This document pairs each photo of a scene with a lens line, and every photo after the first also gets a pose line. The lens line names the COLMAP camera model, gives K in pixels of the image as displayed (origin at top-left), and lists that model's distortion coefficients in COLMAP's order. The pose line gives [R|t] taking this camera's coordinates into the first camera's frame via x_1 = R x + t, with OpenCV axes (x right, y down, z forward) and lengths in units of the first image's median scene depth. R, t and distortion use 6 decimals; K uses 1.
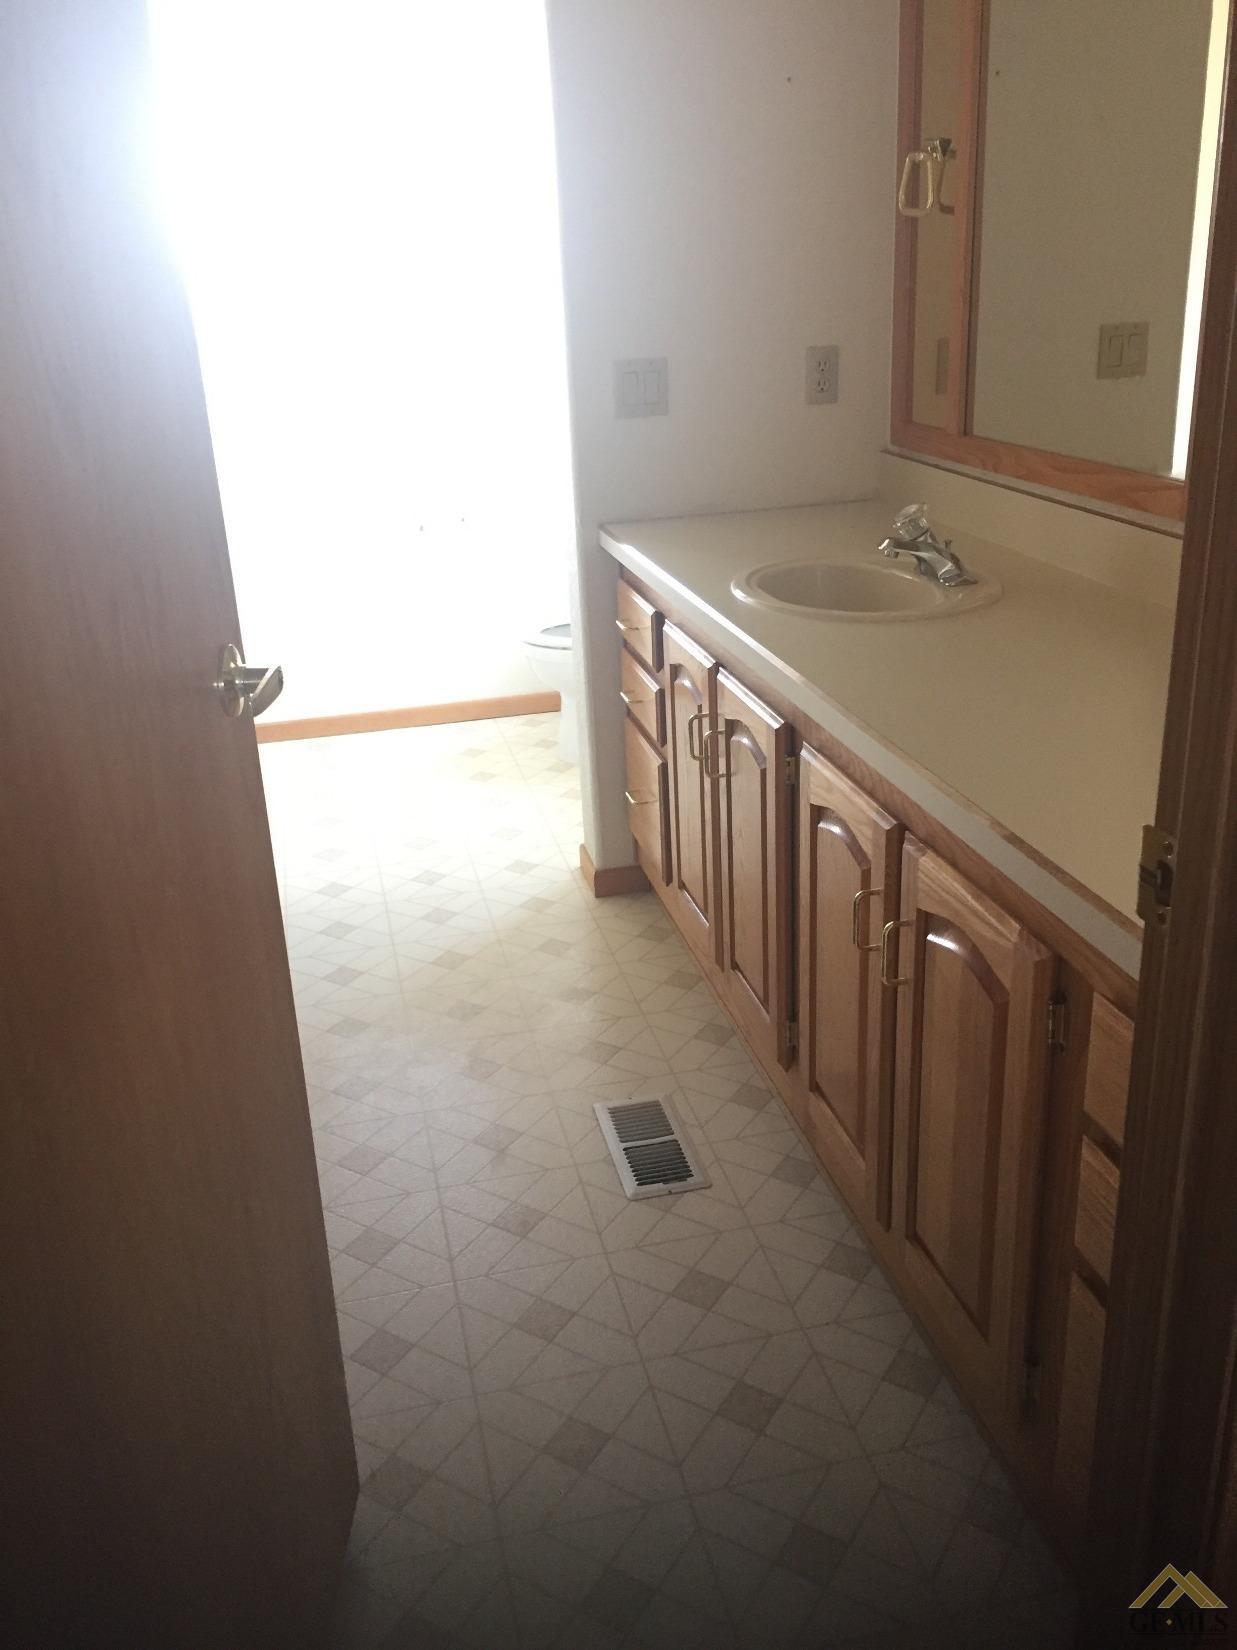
lens RADIAL K [[1450.2, 0, 618.5], [0, 1450.2, 825.0], [0, 0, 1]] dist [0.094785, -0.009957]
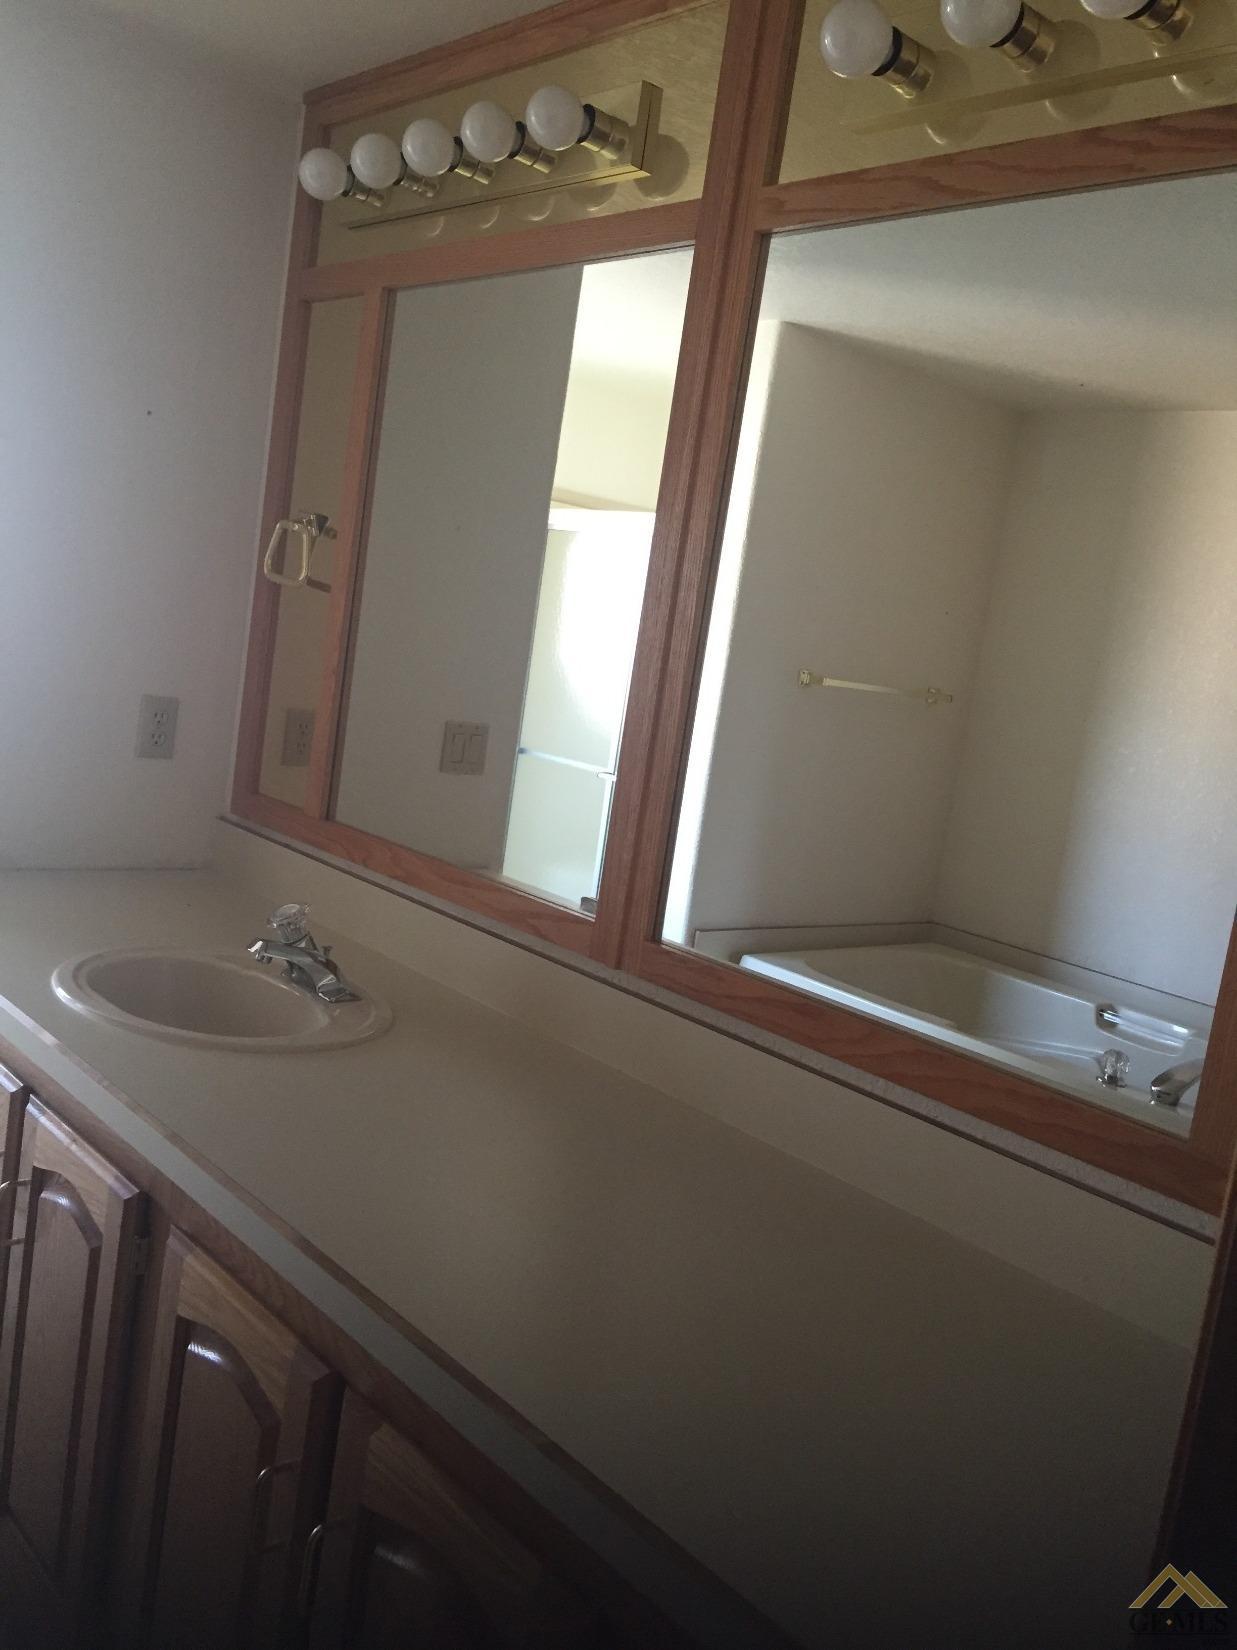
lens RADIAL K [[1463.3, 0, 618.5], [0, 1463.3, 825.0], [0, 0, 1]] dist [0.035691, -0.003621]
pose [[0.864567, 0.109171, 0.490516, -0.051275], [-0.000813, 0.976419, -0.215884, -0.073448], [-0.502517, 0.186248, 0.844268, 0.164520]]
